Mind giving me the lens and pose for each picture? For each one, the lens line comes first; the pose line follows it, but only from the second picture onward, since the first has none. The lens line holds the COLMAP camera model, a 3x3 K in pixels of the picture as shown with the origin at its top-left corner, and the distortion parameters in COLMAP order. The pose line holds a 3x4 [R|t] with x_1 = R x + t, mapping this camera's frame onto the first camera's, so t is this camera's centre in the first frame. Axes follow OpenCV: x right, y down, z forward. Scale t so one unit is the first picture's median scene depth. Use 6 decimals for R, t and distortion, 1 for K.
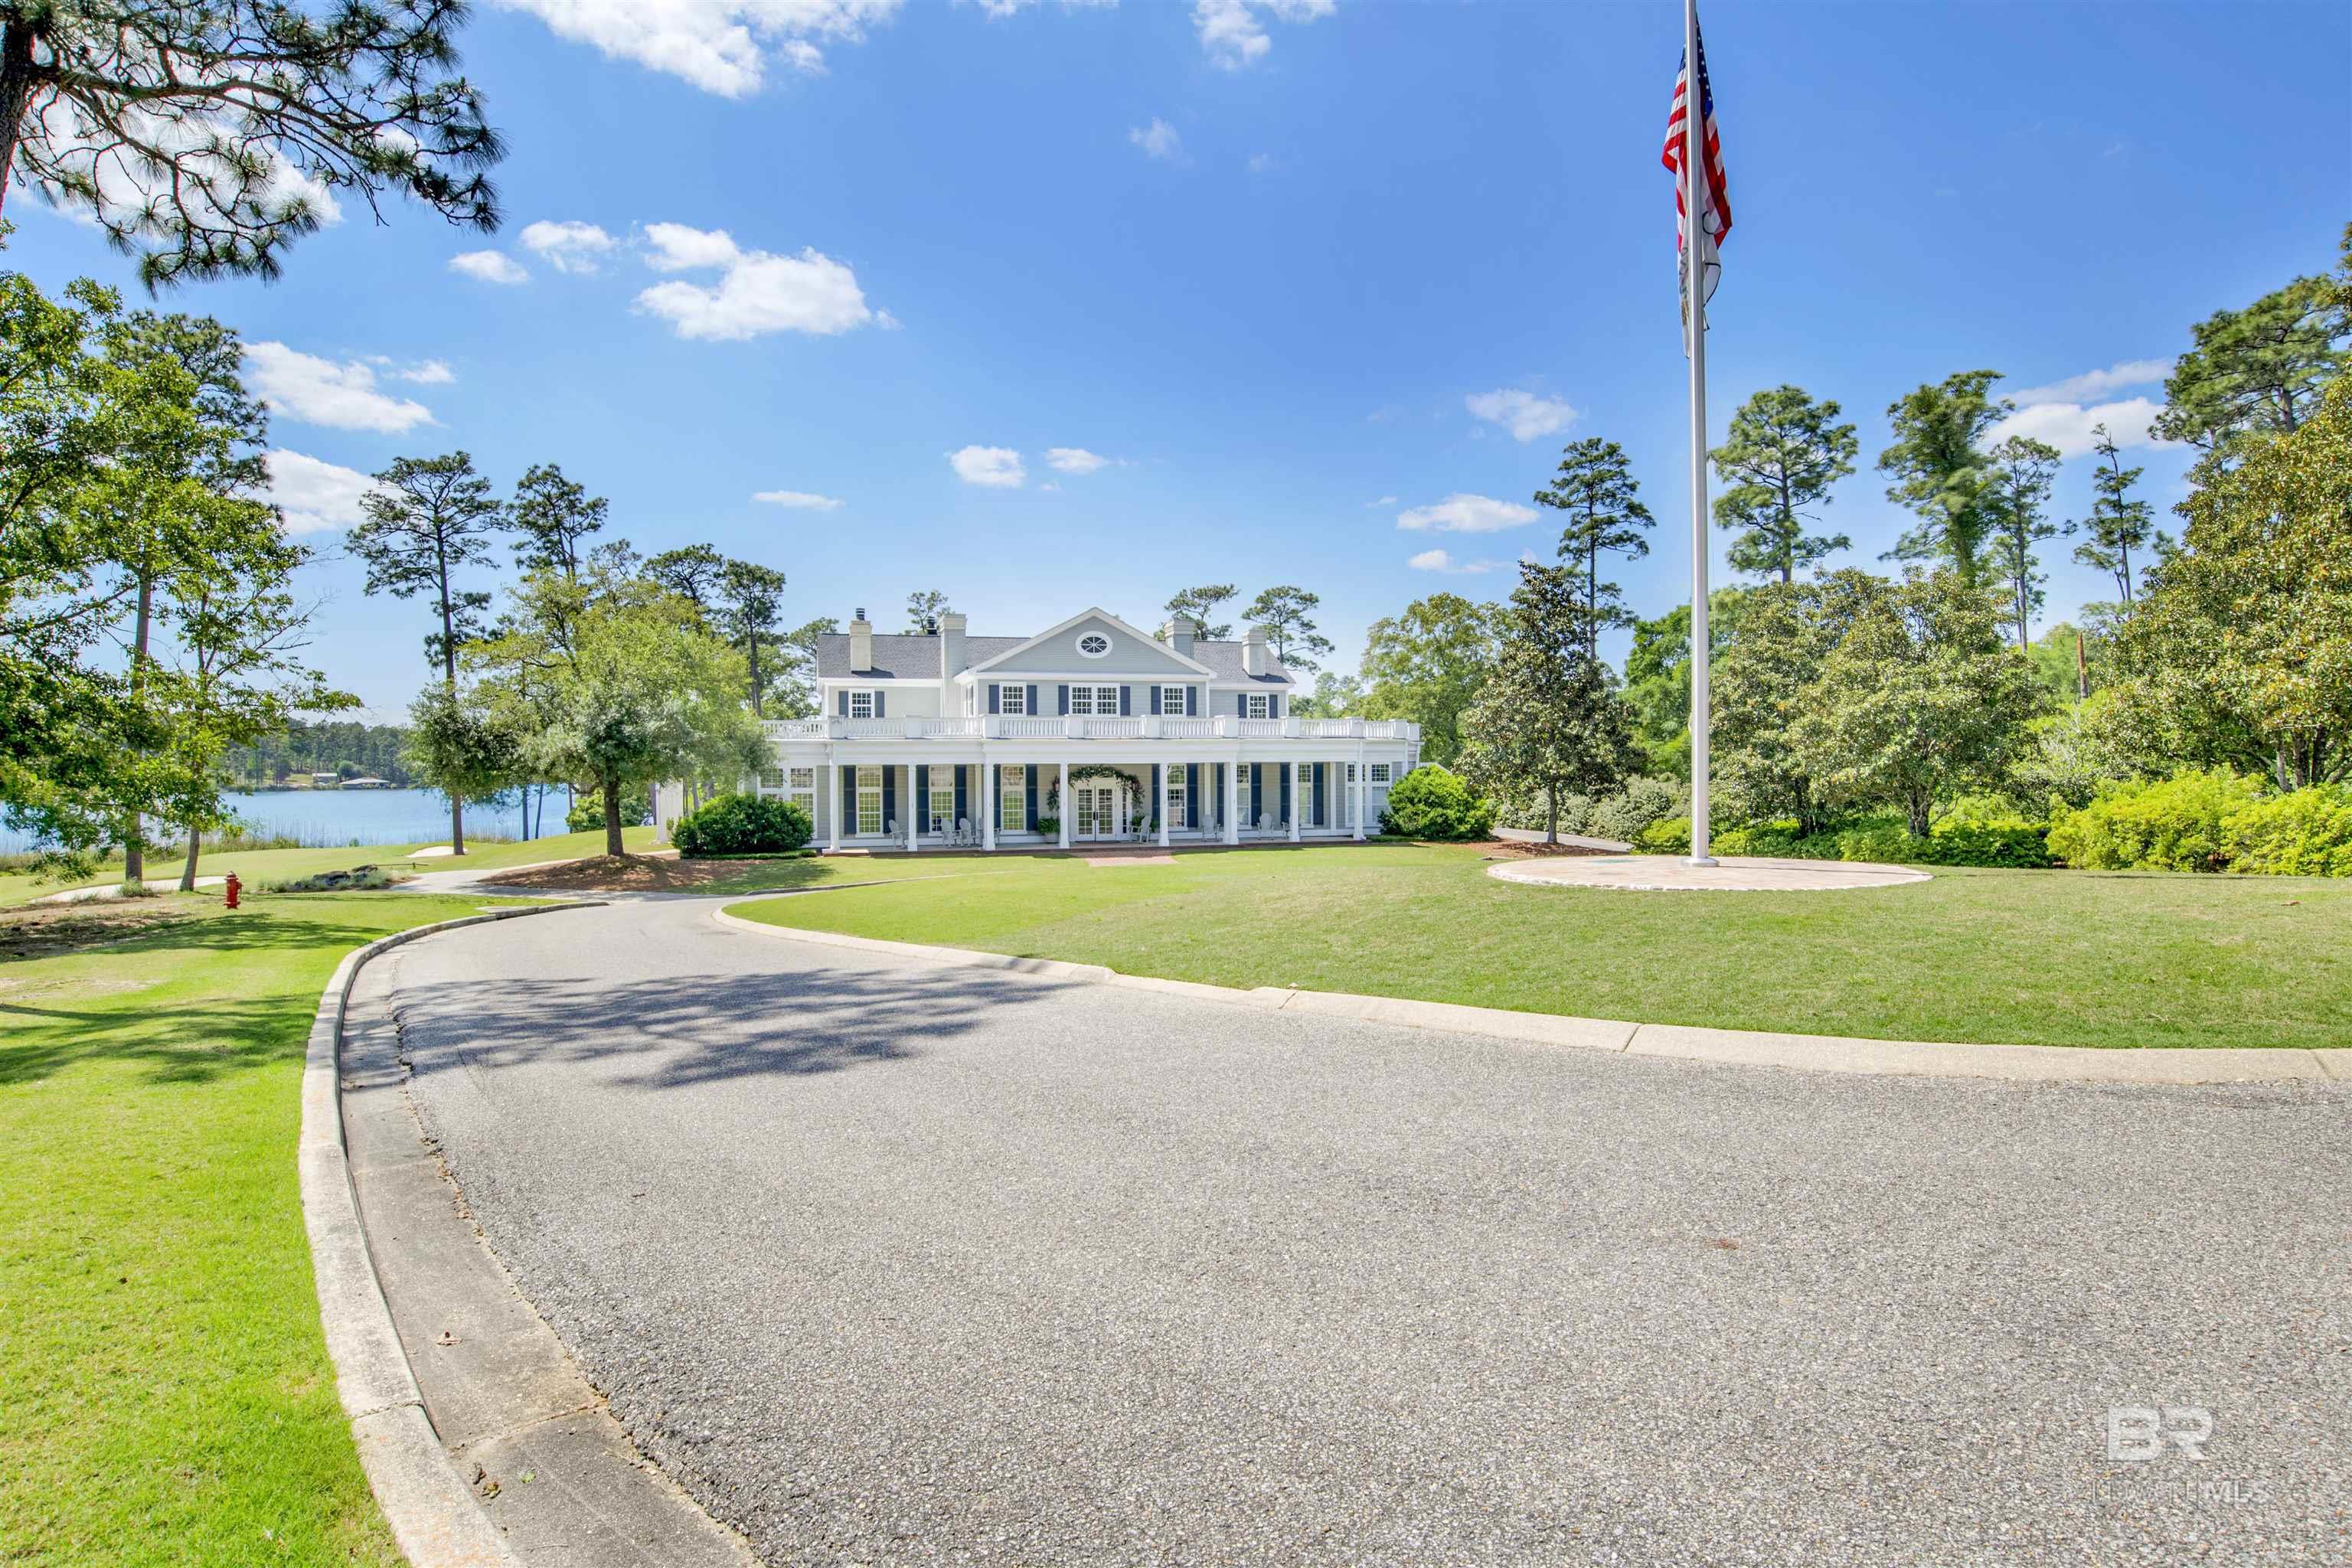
lens RADIAL K [[1338.6, 0, 1174.8], [0, 1338.6, 793.0], [0, 0, 1]] dist [0.008034, 0.000366]
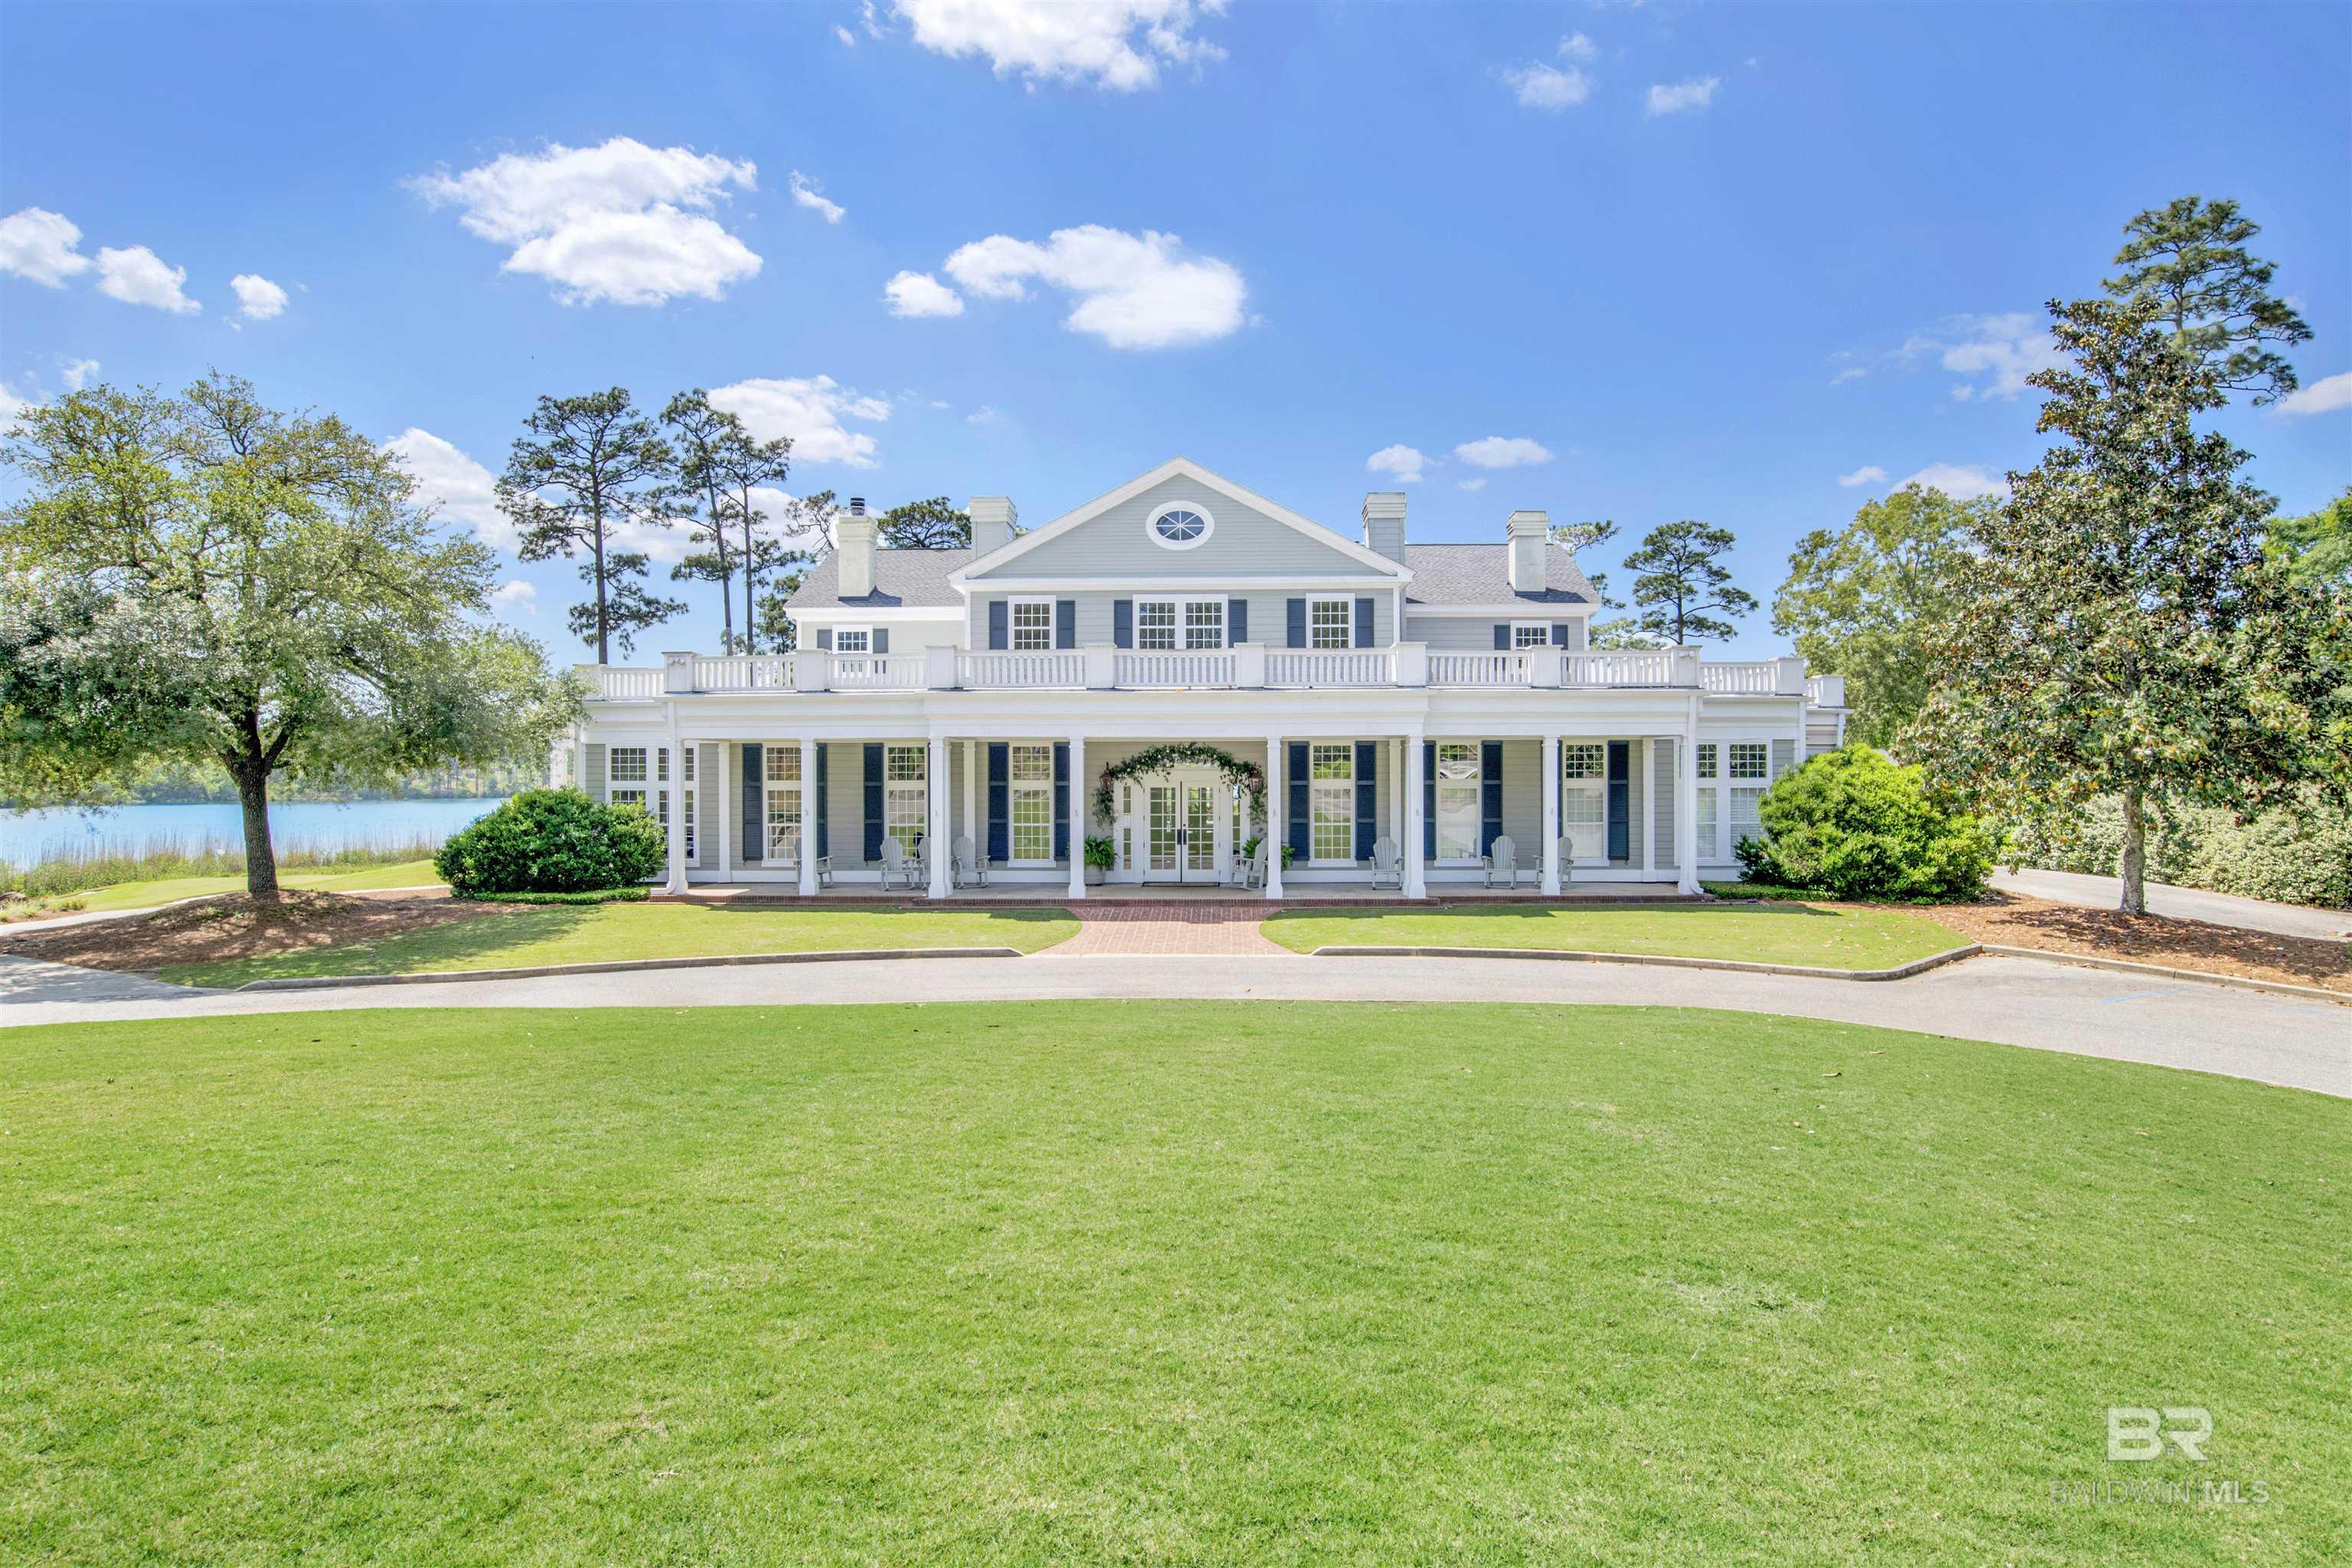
lens RADIAL K [[1412.9, 0, 1175.9], [0, 1412.9, 777.7], [0, 0, 1]] dist [-0.032395, 0.004554]
pose [[0.954463, 0.004924, -0.298289, 0.109039], [-0.010301, 0.999812, -0.016456, 0.002573], [0.298152, 0.018779, 0.954334, 0.436984]]
